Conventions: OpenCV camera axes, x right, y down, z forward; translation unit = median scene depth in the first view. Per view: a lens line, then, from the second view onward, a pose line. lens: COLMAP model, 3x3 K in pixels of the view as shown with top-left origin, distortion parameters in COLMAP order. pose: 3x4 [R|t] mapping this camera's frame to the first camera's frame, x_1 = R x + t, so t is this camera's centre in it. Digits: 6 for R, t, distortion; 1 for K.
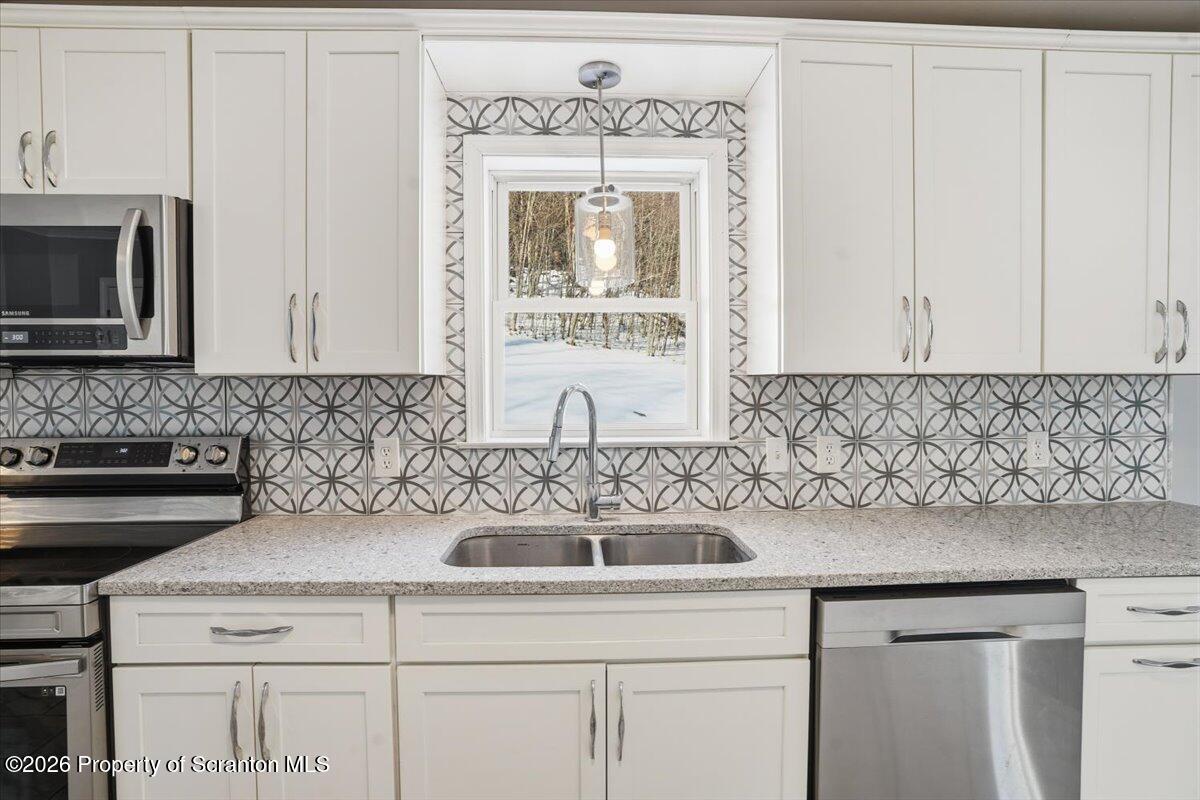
lens RADIAL K [[594.4, 0, 595.7], [0, 594.4, 399.5], [0, 0, 1]] dist [-0.073088, 0.032348]
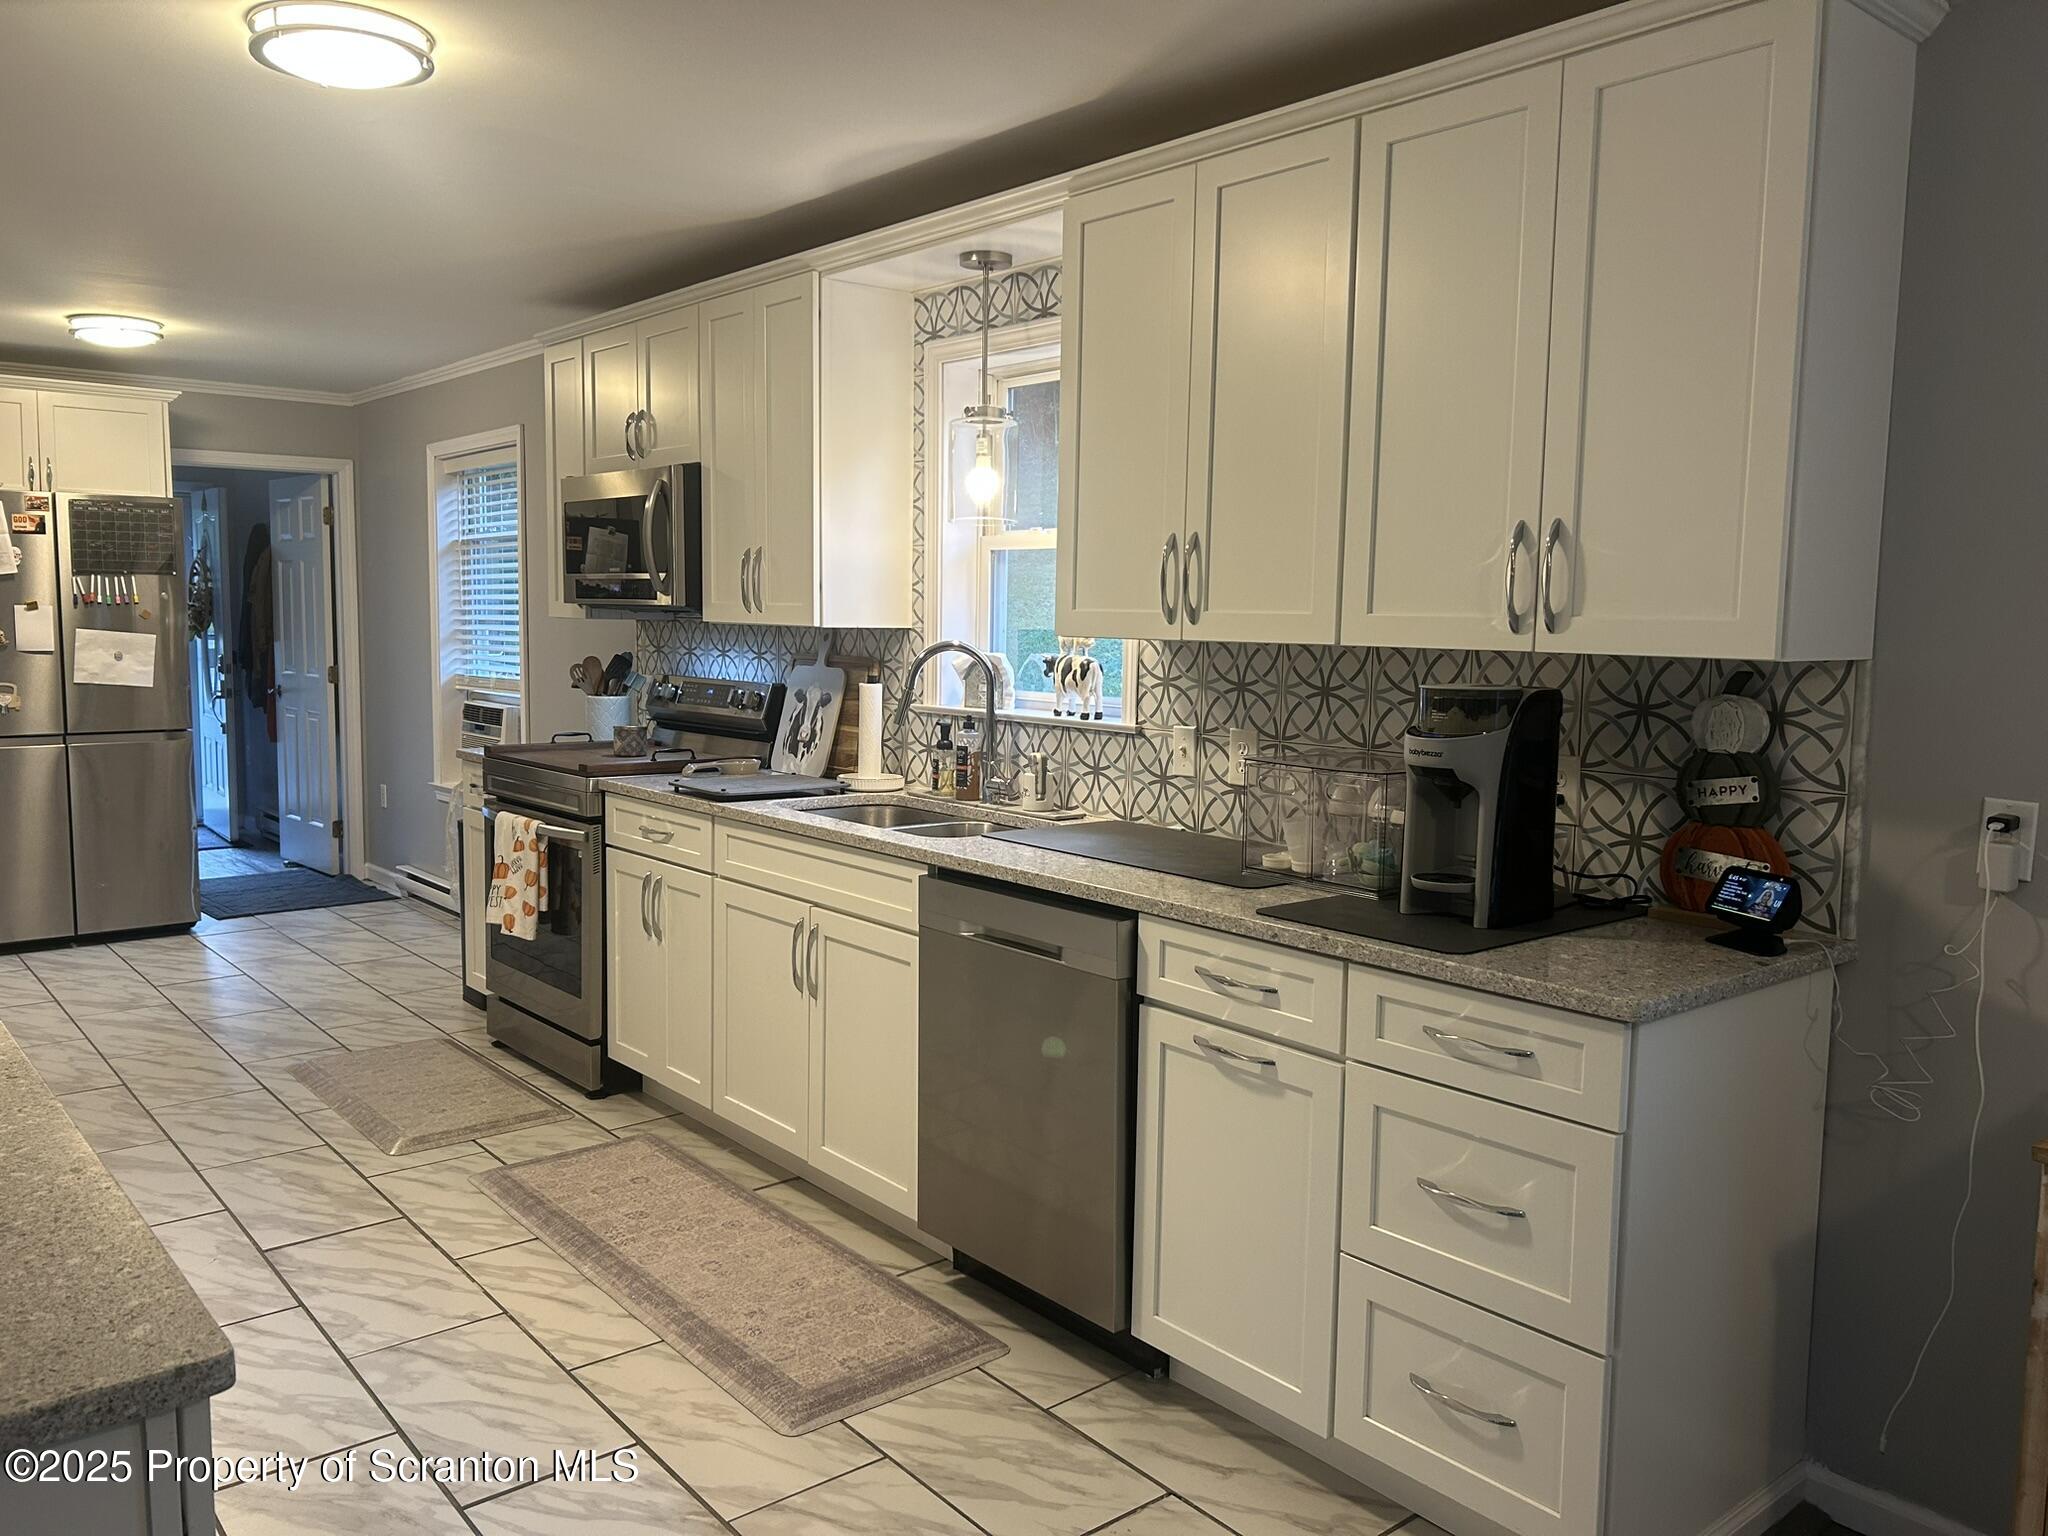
lens RADIAL K [[1550.7, 0, 1003.3], [0, 1550.7, 759.3], [0, 0, 1]] dist [0.094683, -0.117141]
pose [[0.607437, 0.089160, -0.789349, 1.670215], [-0.039877, 0.995851, 0.081799, -0.040030], [0.793367, -0.018211, 0.608472, -0.295569]]
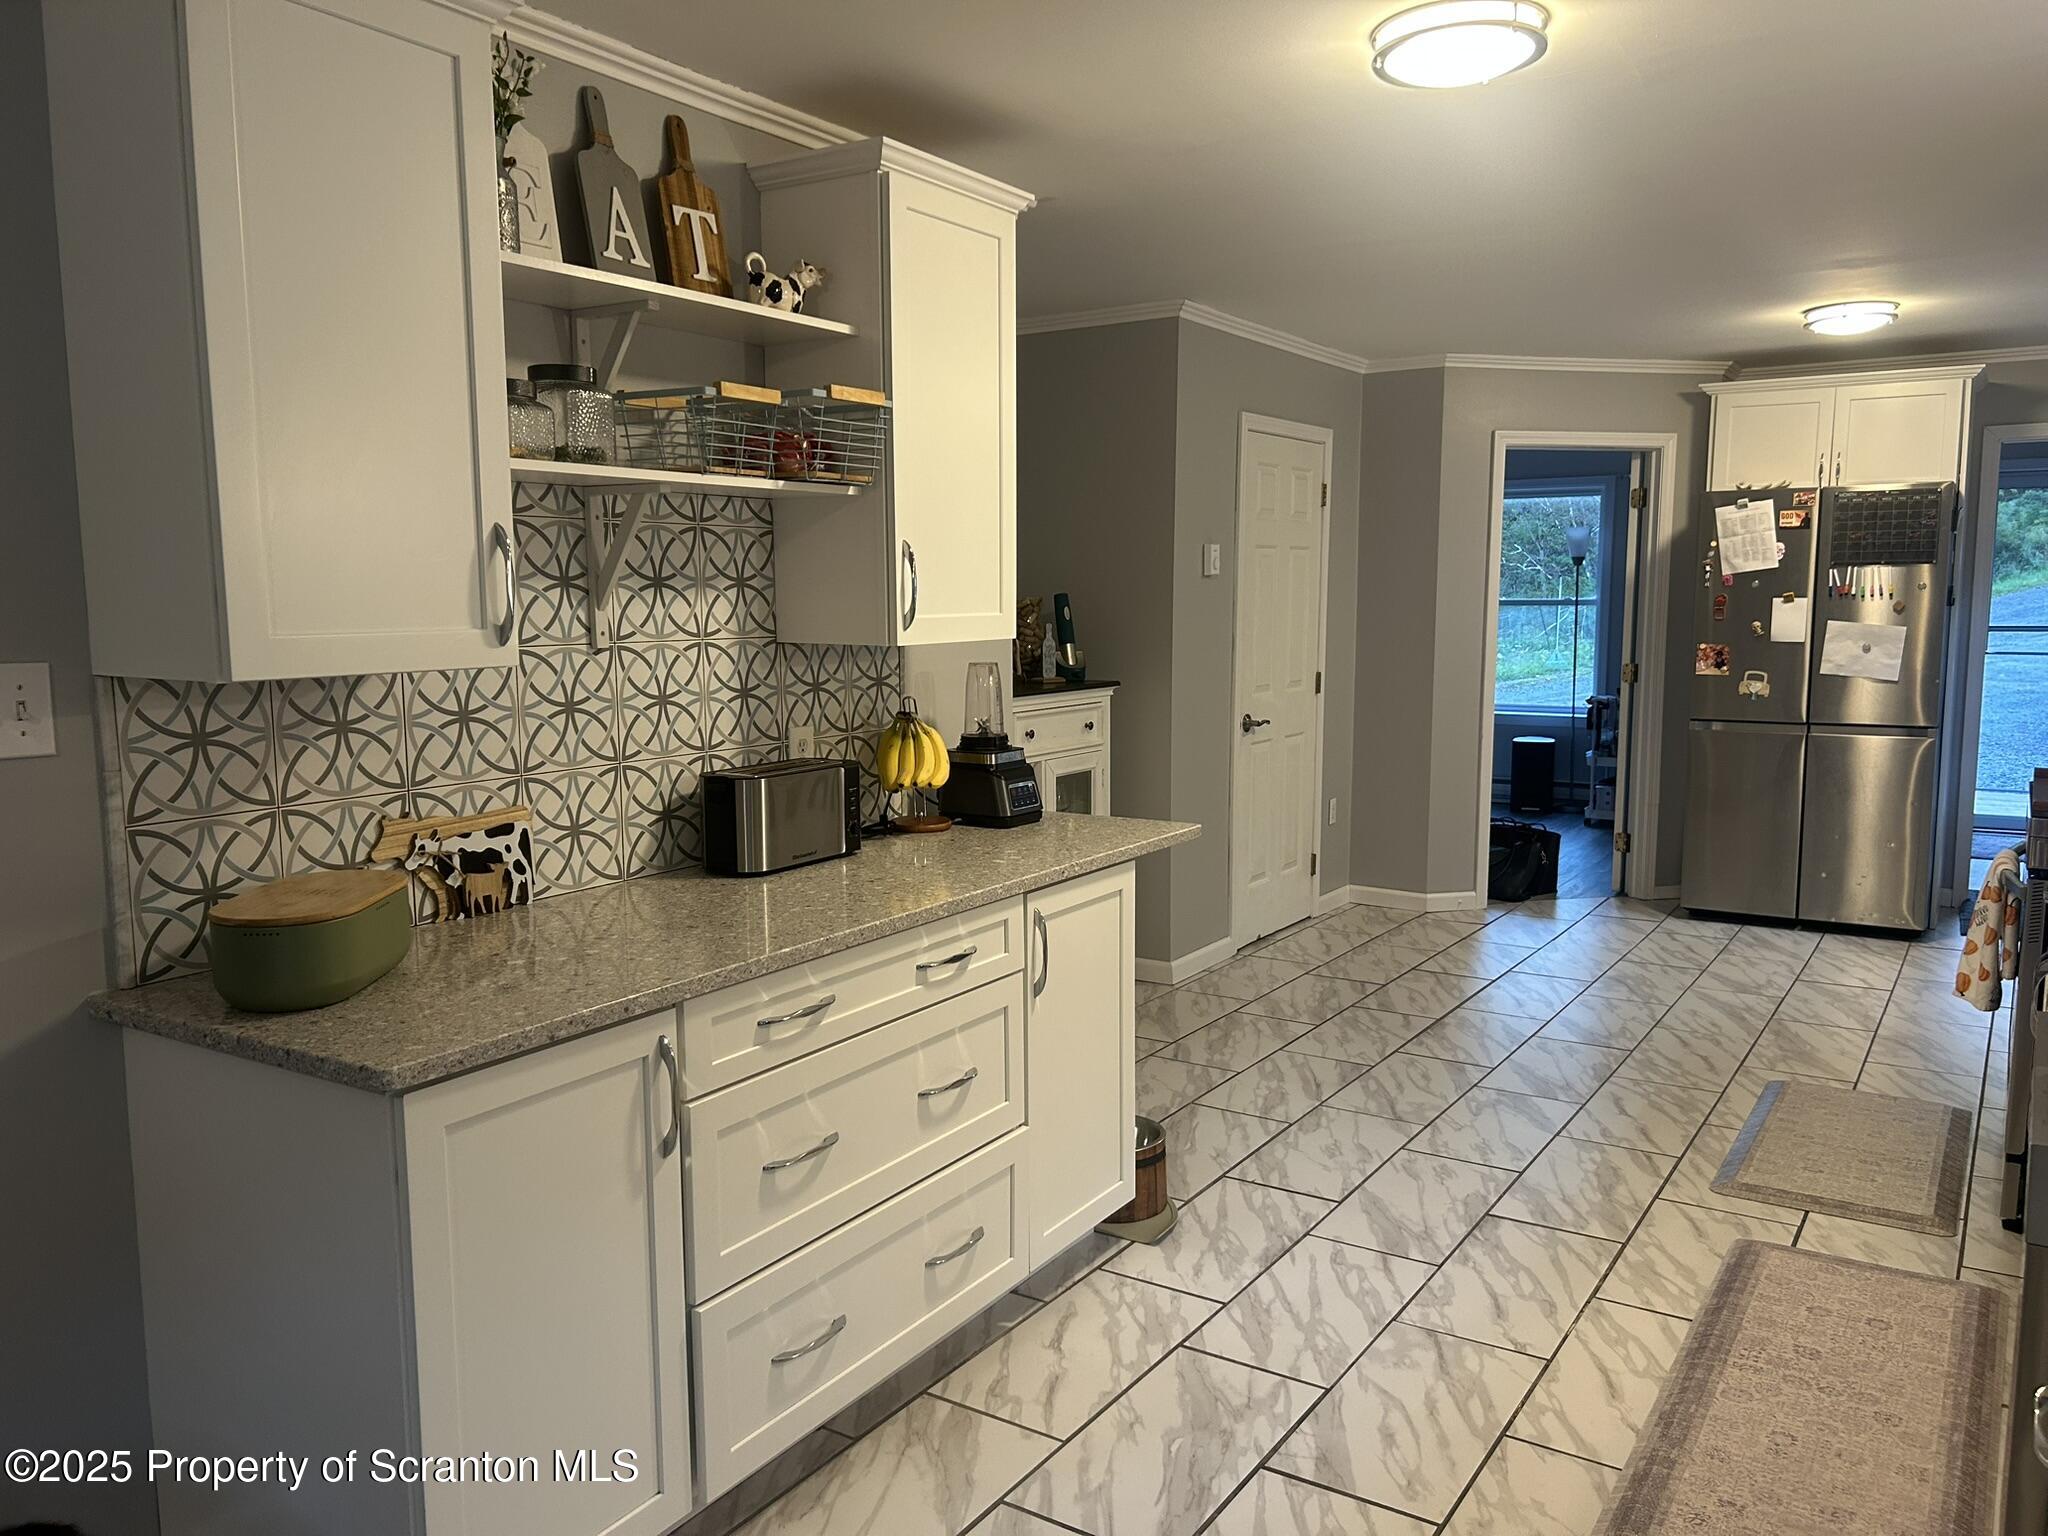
lens RADIAL K [[1549.1, 0, 1023.3], [0, 1549.1, 776.1], [0, 0, 1]] dist [0.059570, -0.062092]
pose [[-0.569251, 0.106557, -0.815230, 1.576539], [-0.017311, 0.989792, 0.141461, -0.078830], [0.821982, 0.094640, -0.561595, 0.693331]]
